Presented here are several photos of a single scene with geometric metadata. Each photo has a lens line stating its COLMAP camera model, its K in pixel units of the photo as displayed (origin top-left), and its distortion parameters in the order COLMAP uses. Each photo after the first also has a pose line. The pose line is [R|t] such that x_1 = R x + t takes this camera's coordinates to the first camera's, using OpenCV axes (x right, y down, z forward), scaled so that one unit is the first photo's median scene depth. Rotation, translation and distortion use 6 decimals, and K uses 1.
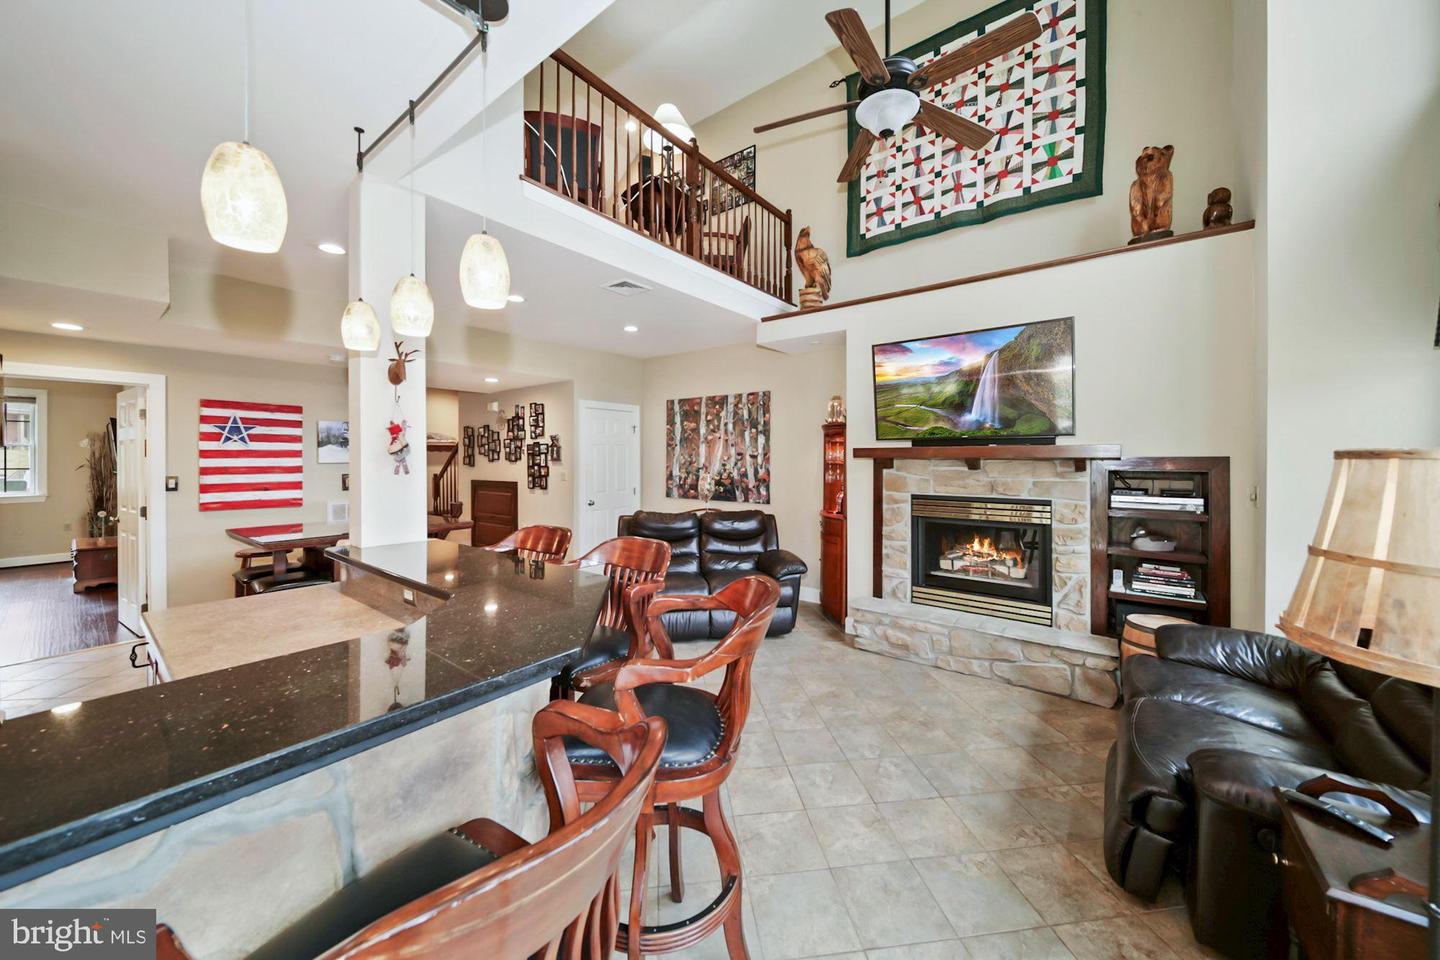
lens RADIAL K [[515.2, 0, 704.7], [0, 515.2, 450.5], [0, 0, 1]] dist [-0.000070, -0.000039]
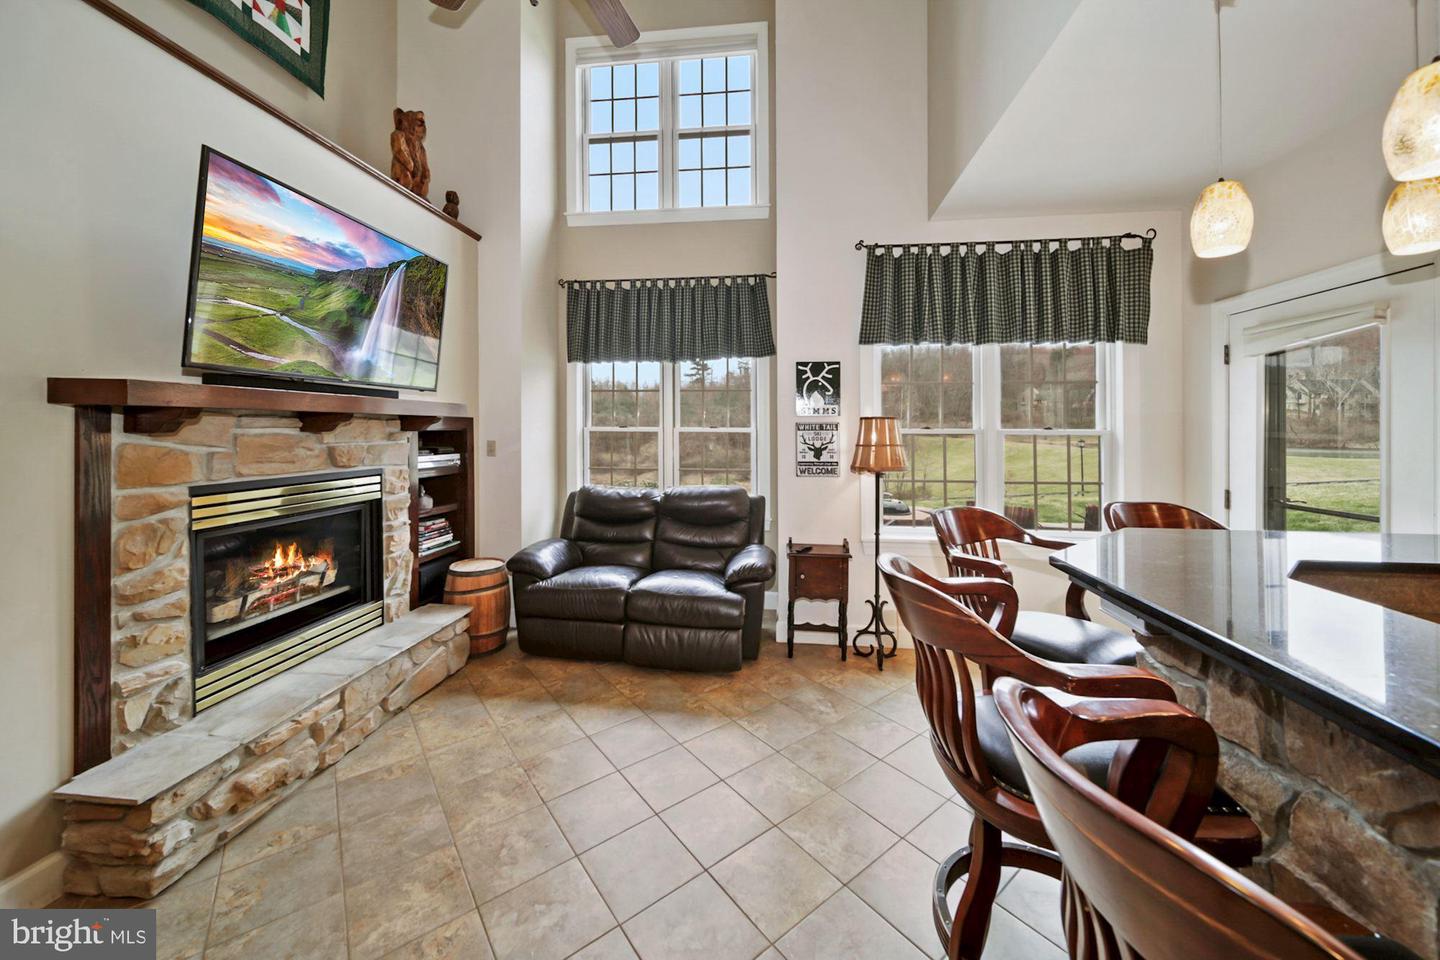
lens RADIAL K [[525.2, 0, 719.3], [0, 525.2, 432.9], [0, 0, 1]] dist [-0.000867, -0.000152]
pose [[-0.540954, -0.006505, 0.841027, -0.183315], [-0.010315, 0.999946, 0.001099, 0.020970], [-0.840989, -0.008081, -0.540992, 0.607452]]
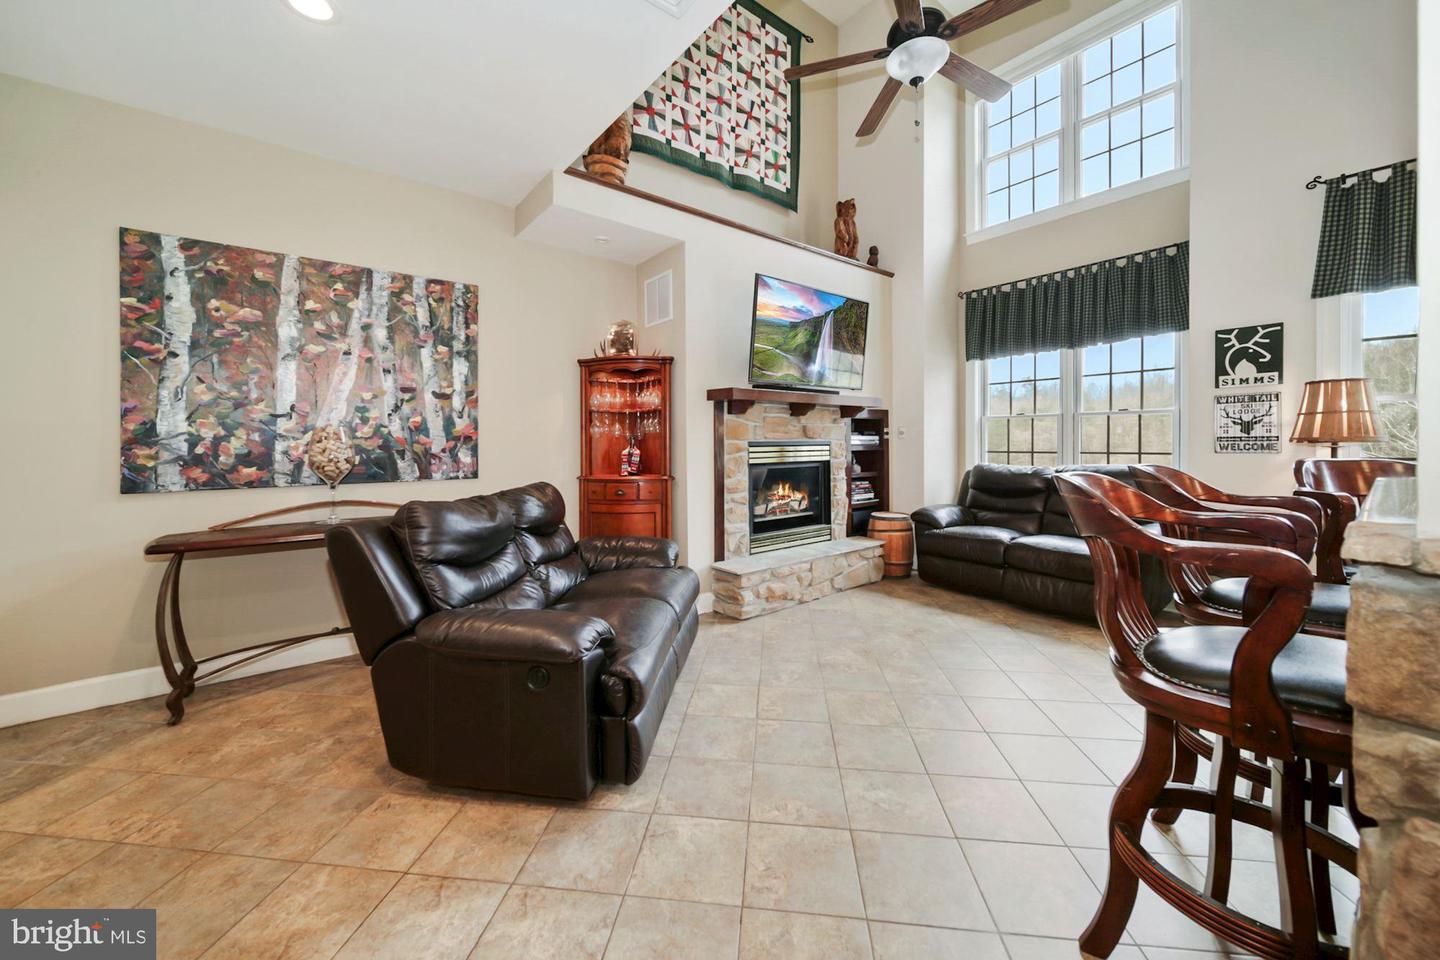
lens RADIAL K [[527.9, 0, 700.3], [0, 527.9, 445.3], [0, 0, 1]] dist [-0.000142, -0.000030]
pose [[0.232817, -0.004470, 0.972510, -0.403867], [-0.004874, 0.999972, 0.005762, 0.061783], [-0.972508, -0.006081, 0.232789, 0.612017]]
